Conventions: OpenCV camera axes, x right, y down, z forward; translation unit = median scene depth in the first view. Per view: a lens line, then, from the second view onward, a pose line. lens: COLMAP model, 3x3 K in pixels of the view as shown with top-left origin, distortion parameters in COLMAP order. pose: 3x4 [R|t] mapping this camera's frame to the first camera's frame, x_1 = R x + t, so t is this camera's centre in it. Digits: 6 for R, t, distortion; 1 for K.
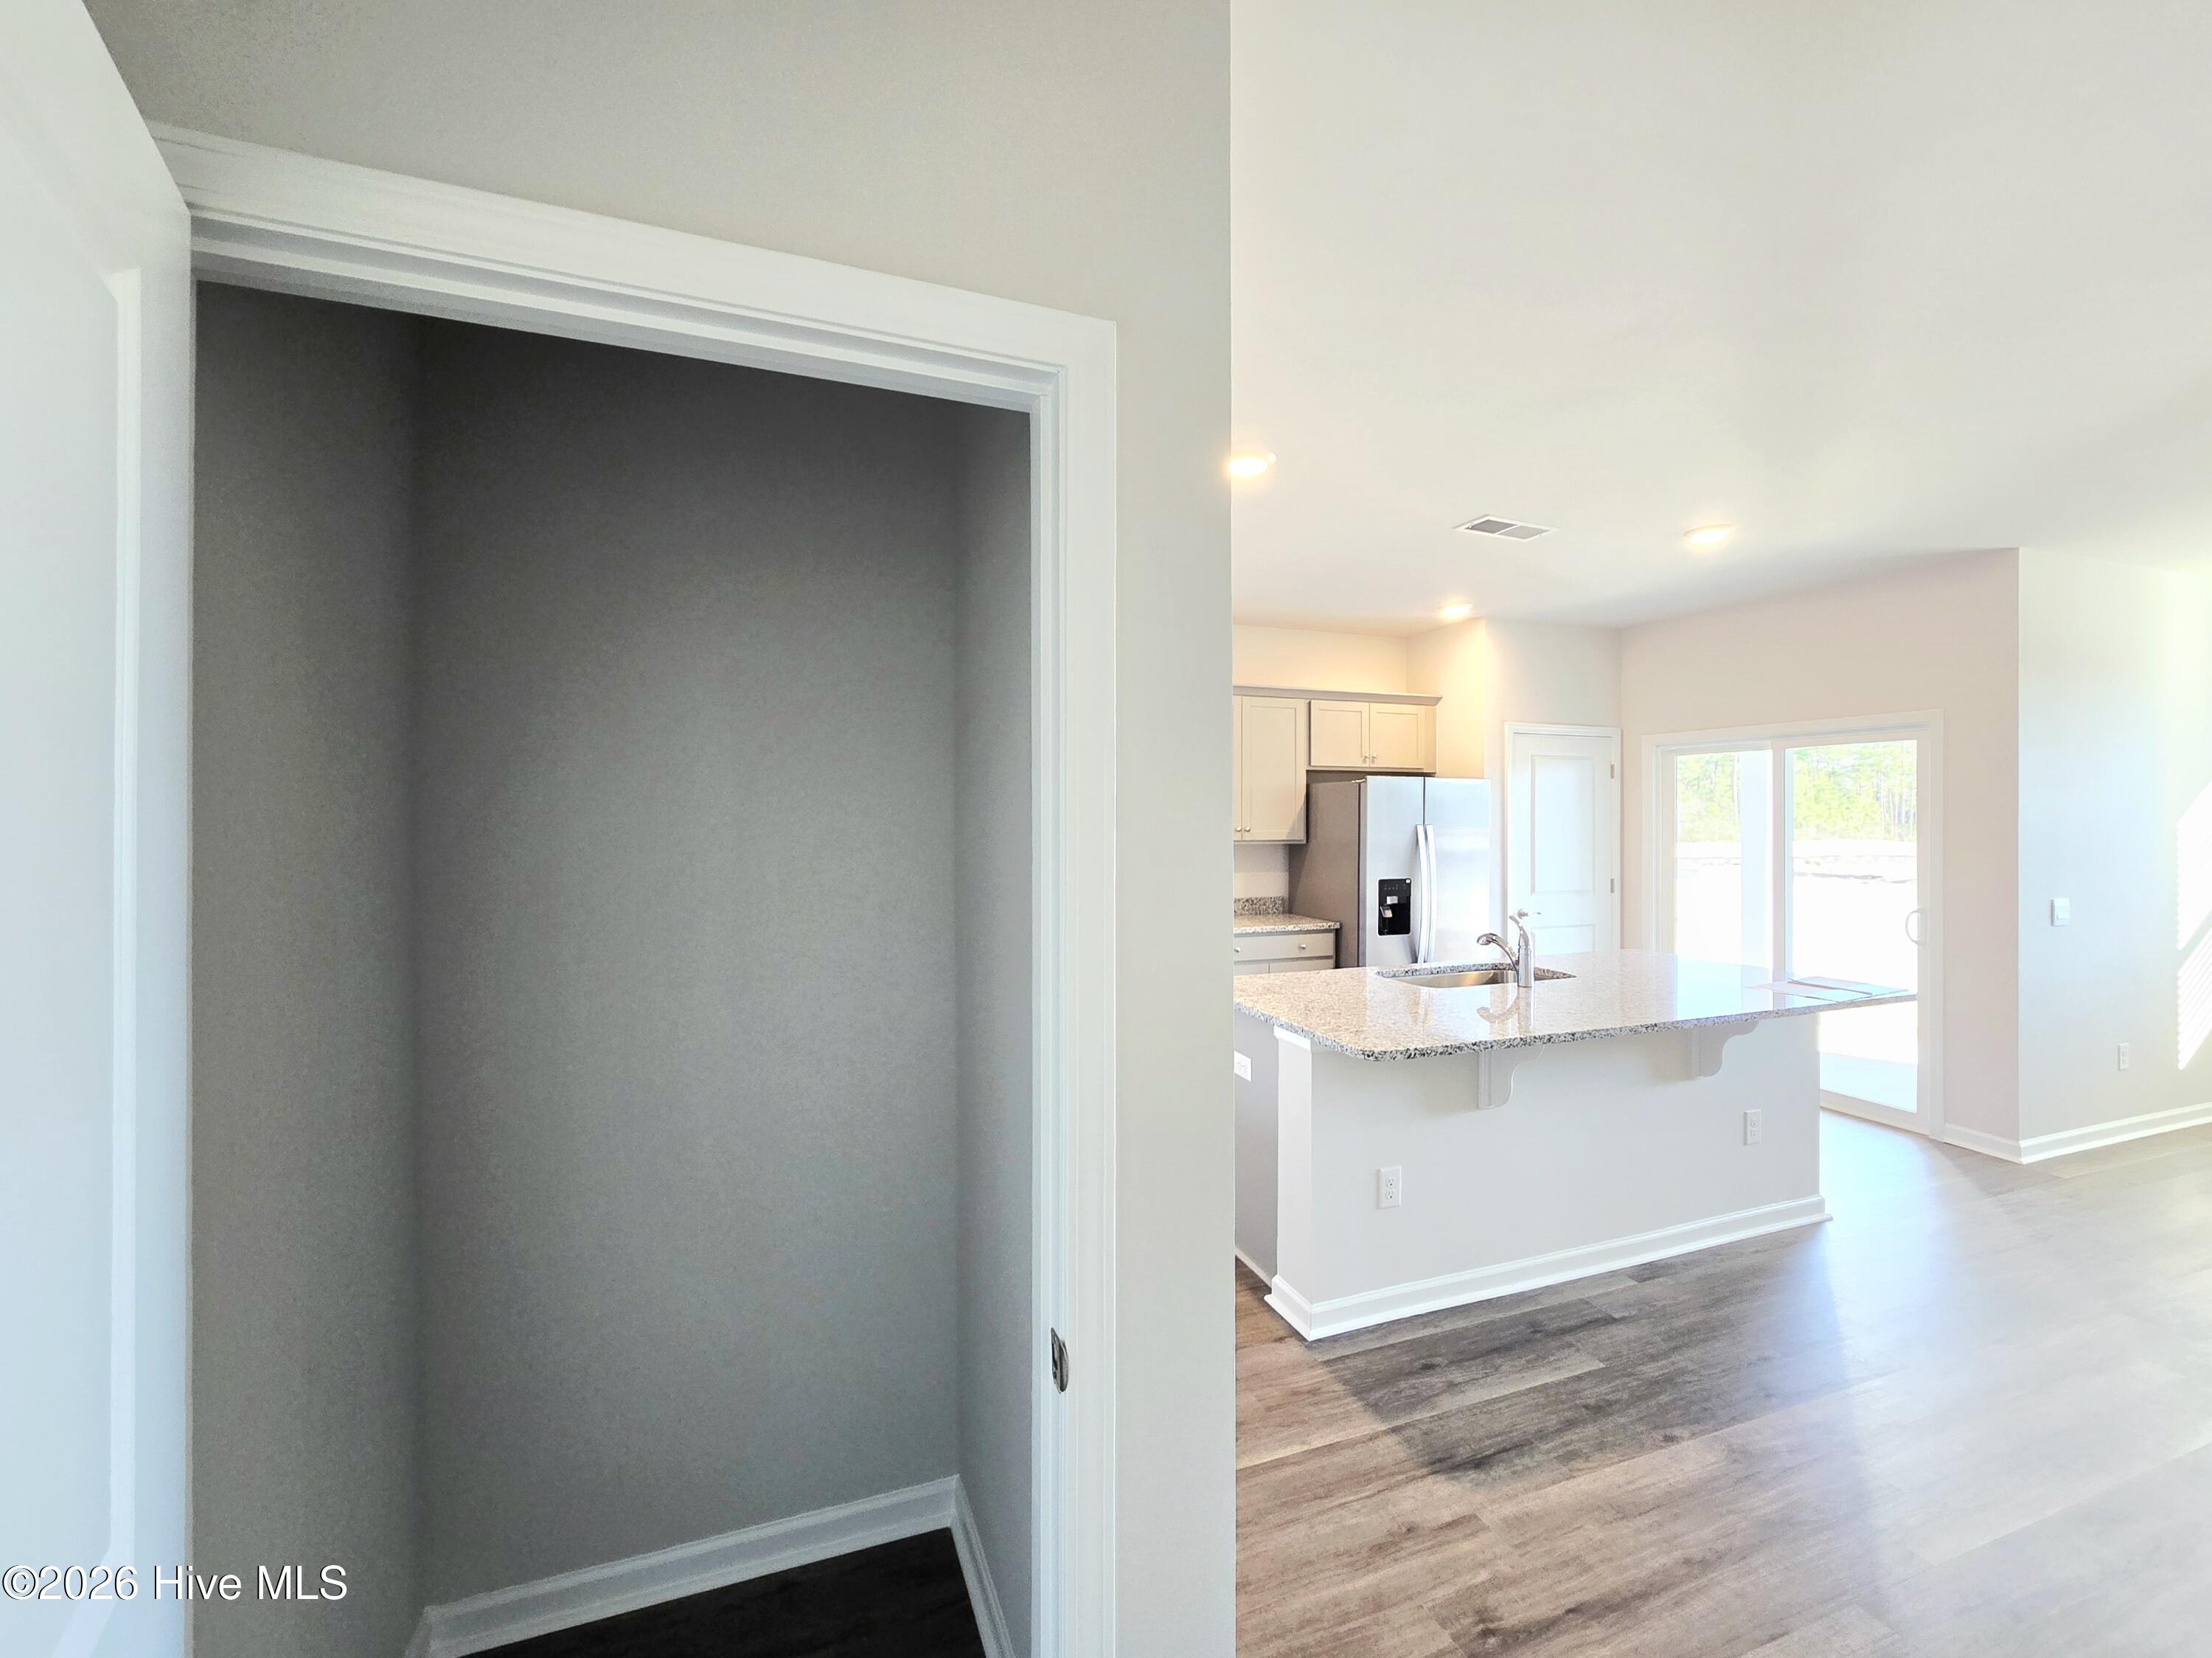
lens RADIAL K [[917.3, 0, 1099.0], [0, 917.3, 815.4], [0, 0, 1]] dist [0.000398, 0.000107]
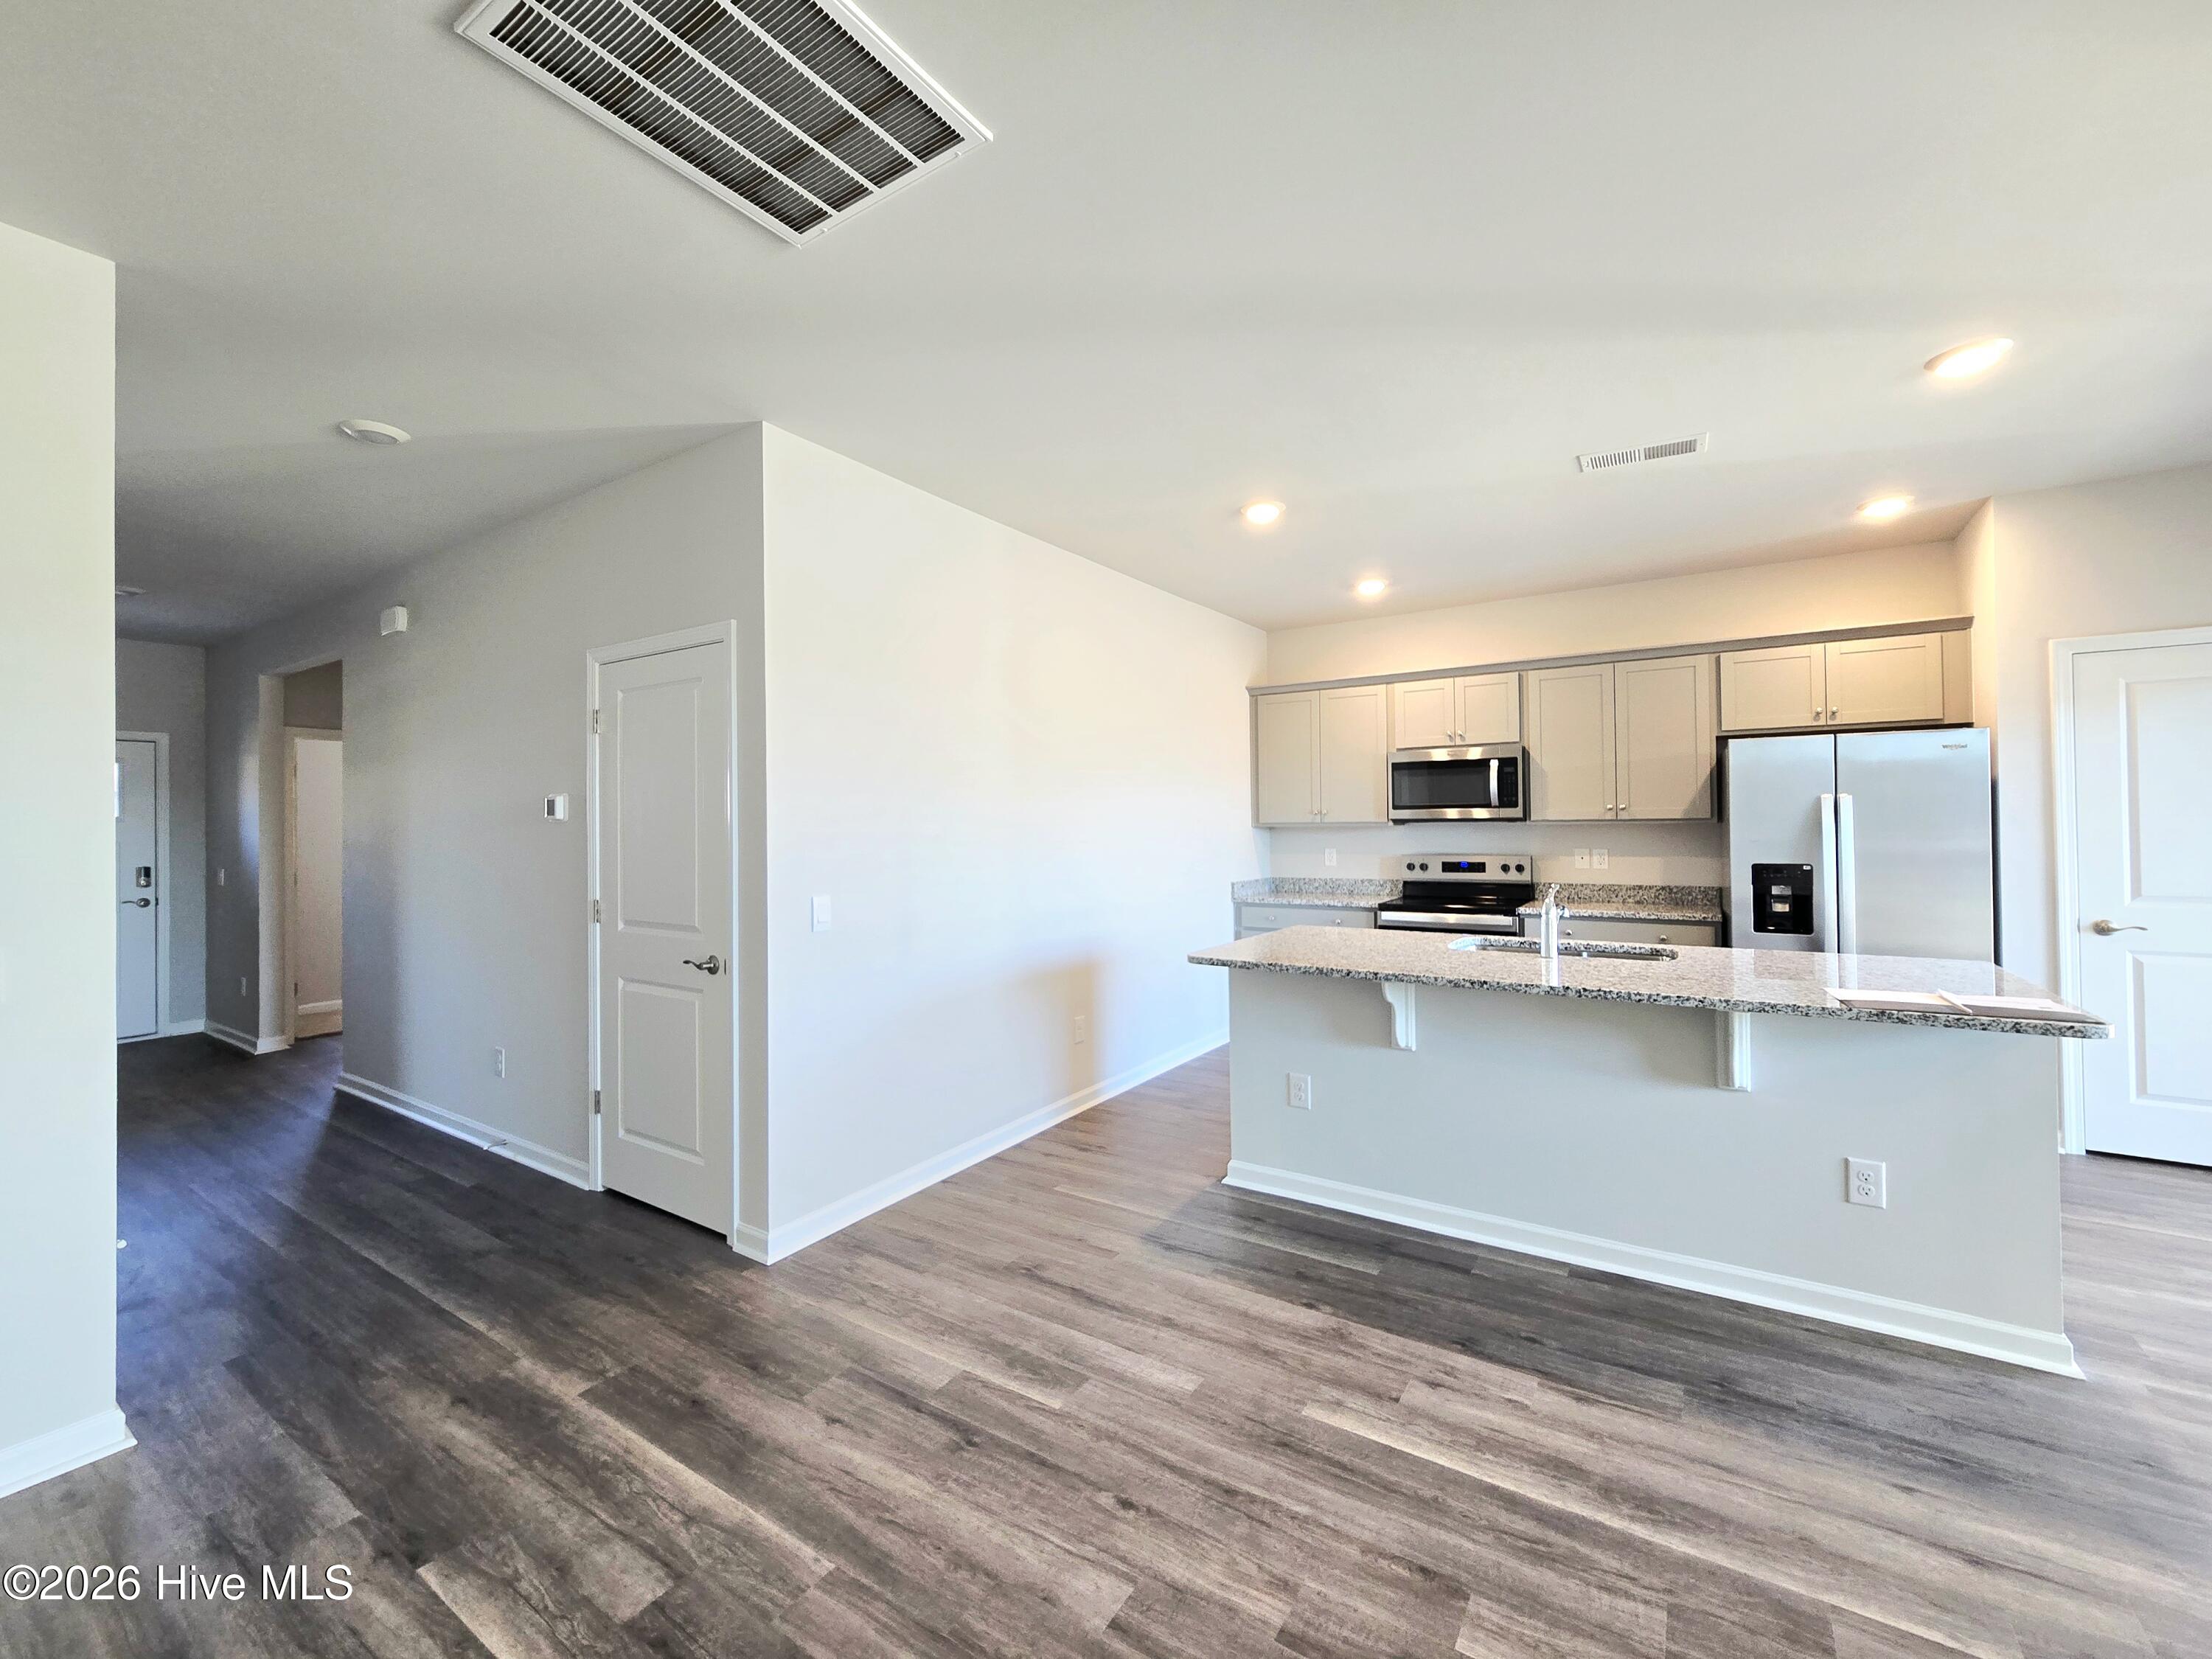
lens RADIAL K [[909.8, 0, 1100.1], [0, 909.8, 815.9], [0, 0, 1]] dist [-0.001473, 0.000115]
pose [[0.585805, -0.016062, -0.810293, 0.749999], [0.011479, 0.999868, -0.011521, 0.035516], [0.810371, -0.002552, 0.585912, 0.056647]]
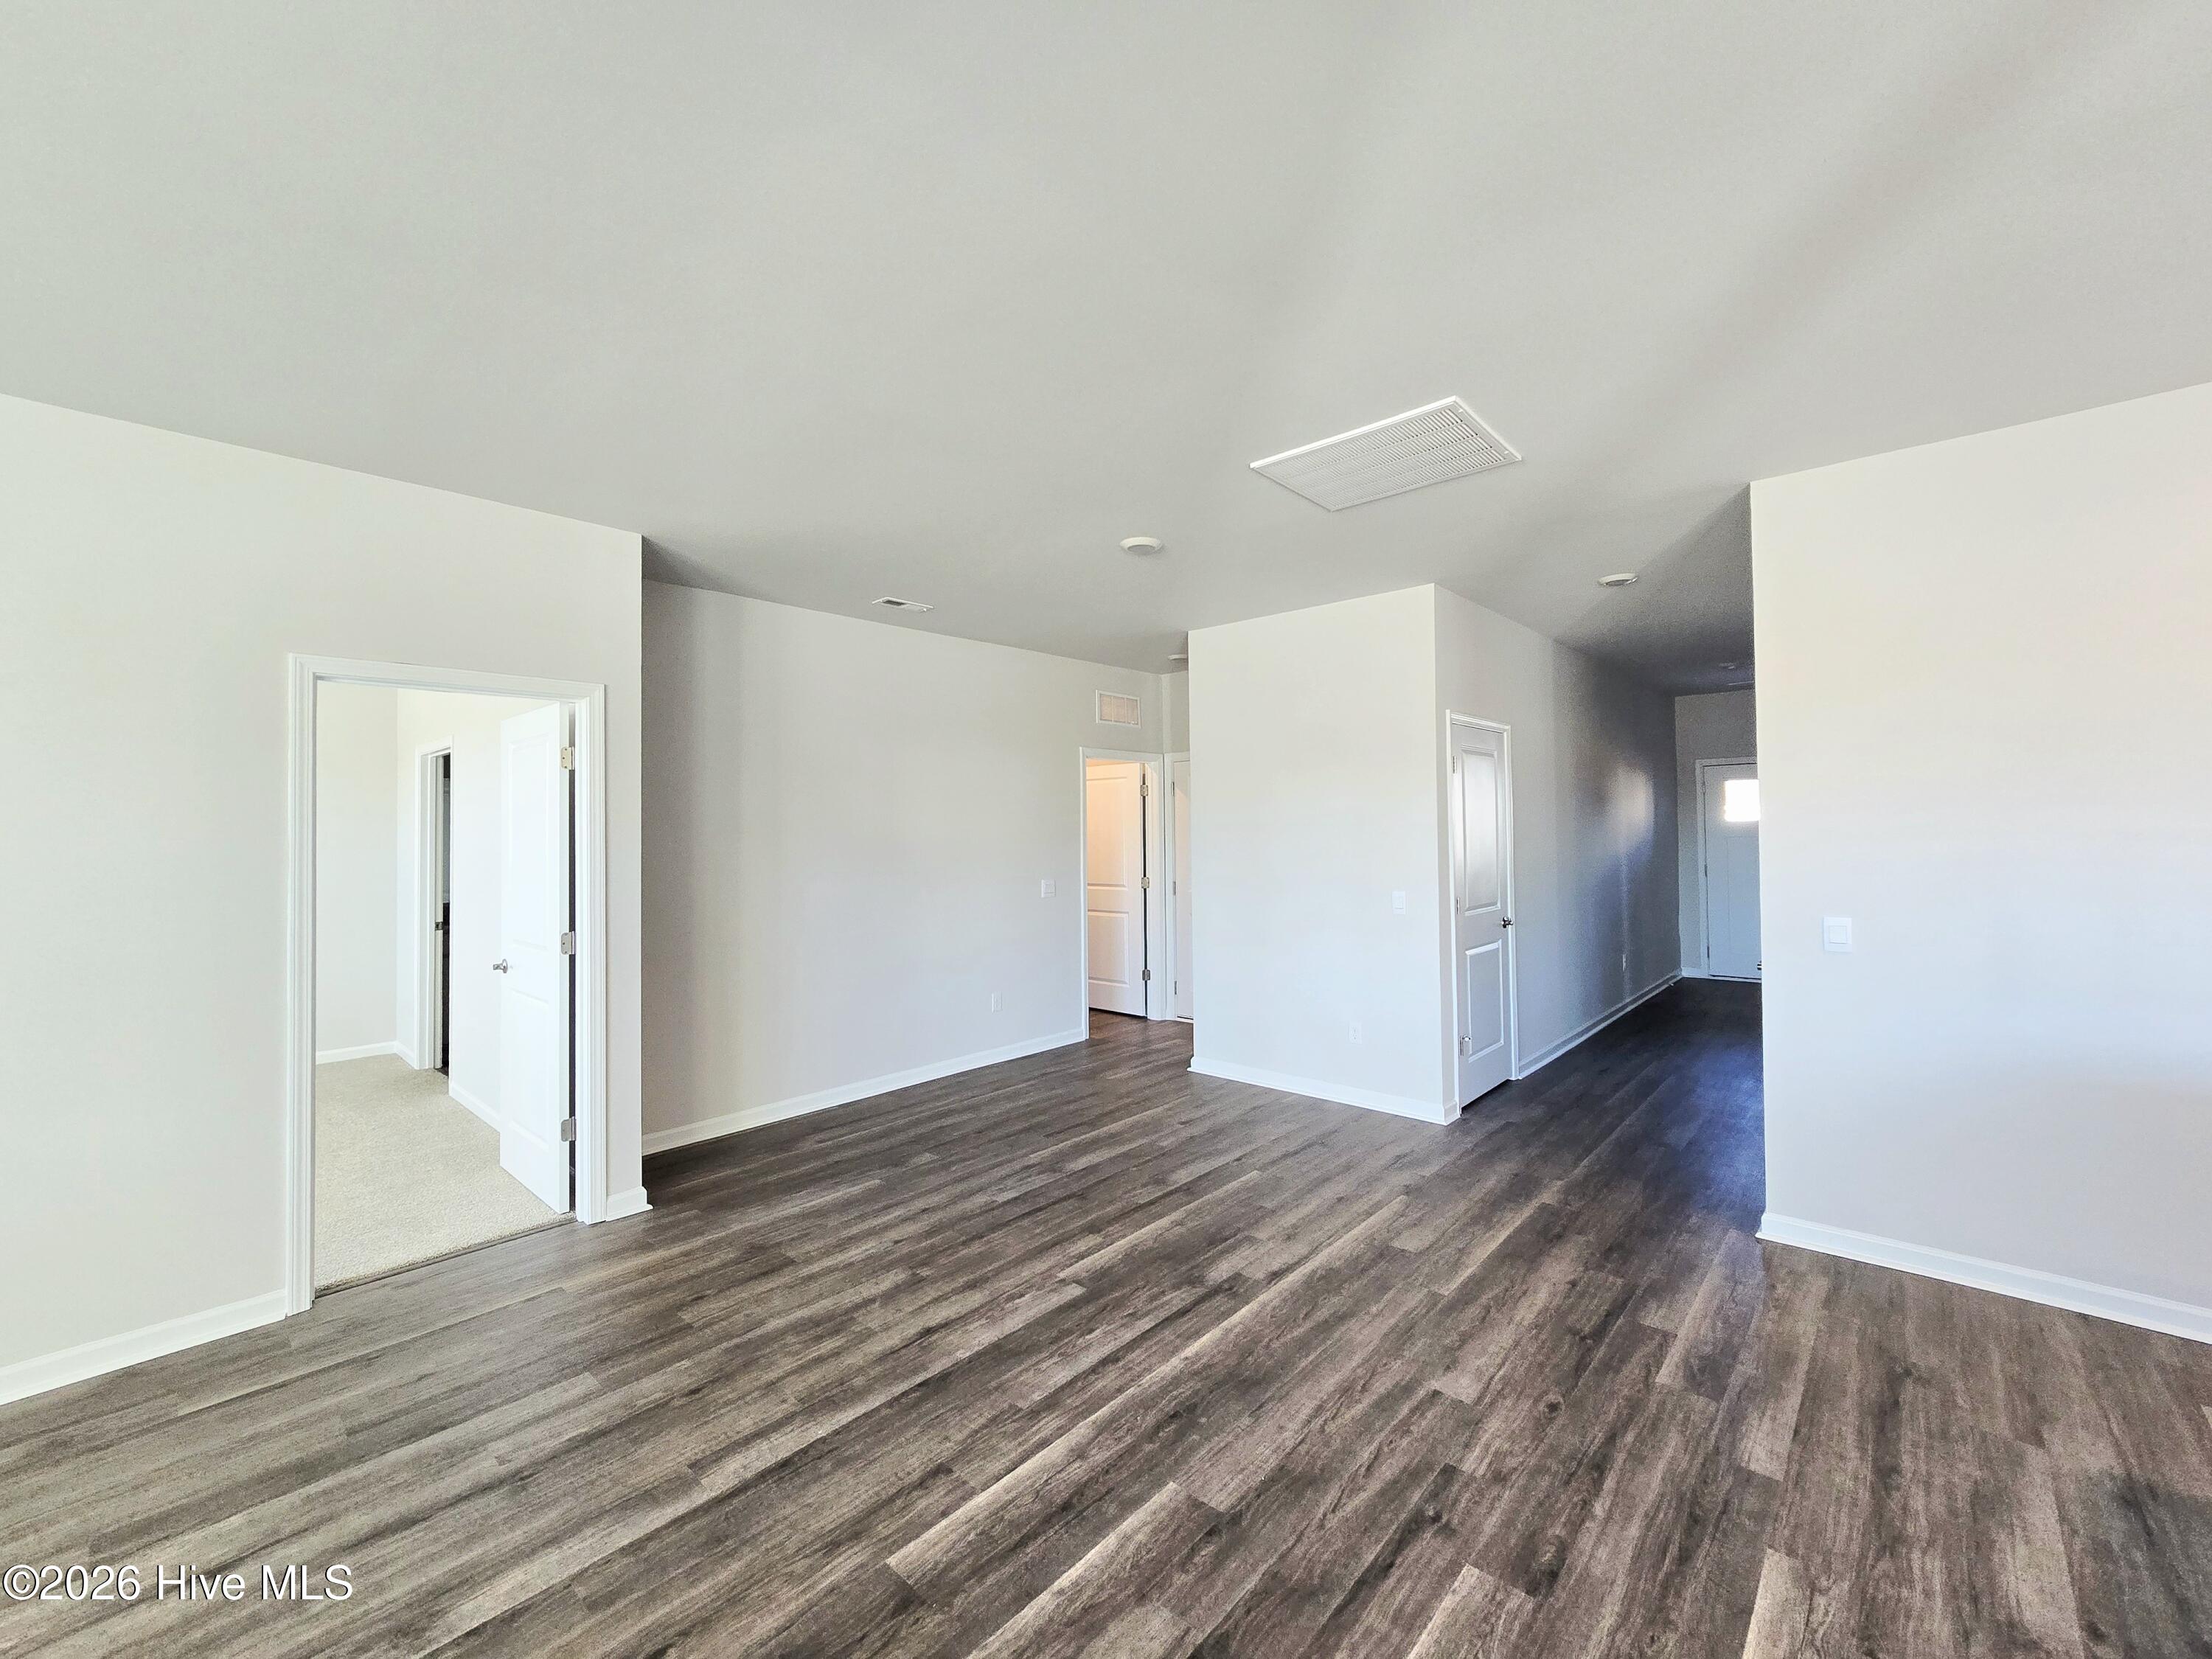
lens RADIAL K [[904.2, 0, 1094.8], [0, 904.2, 815.7], [0, 0, 1]] dist [-0.001431, 0.000249]
pose [[-0.895030, 0.003502, -0.445992, 0.884734], [0.012088, 0.999792, -0.016409, 0.012001], [0.445842, -0.020078, -0.894886, 0.692865]]
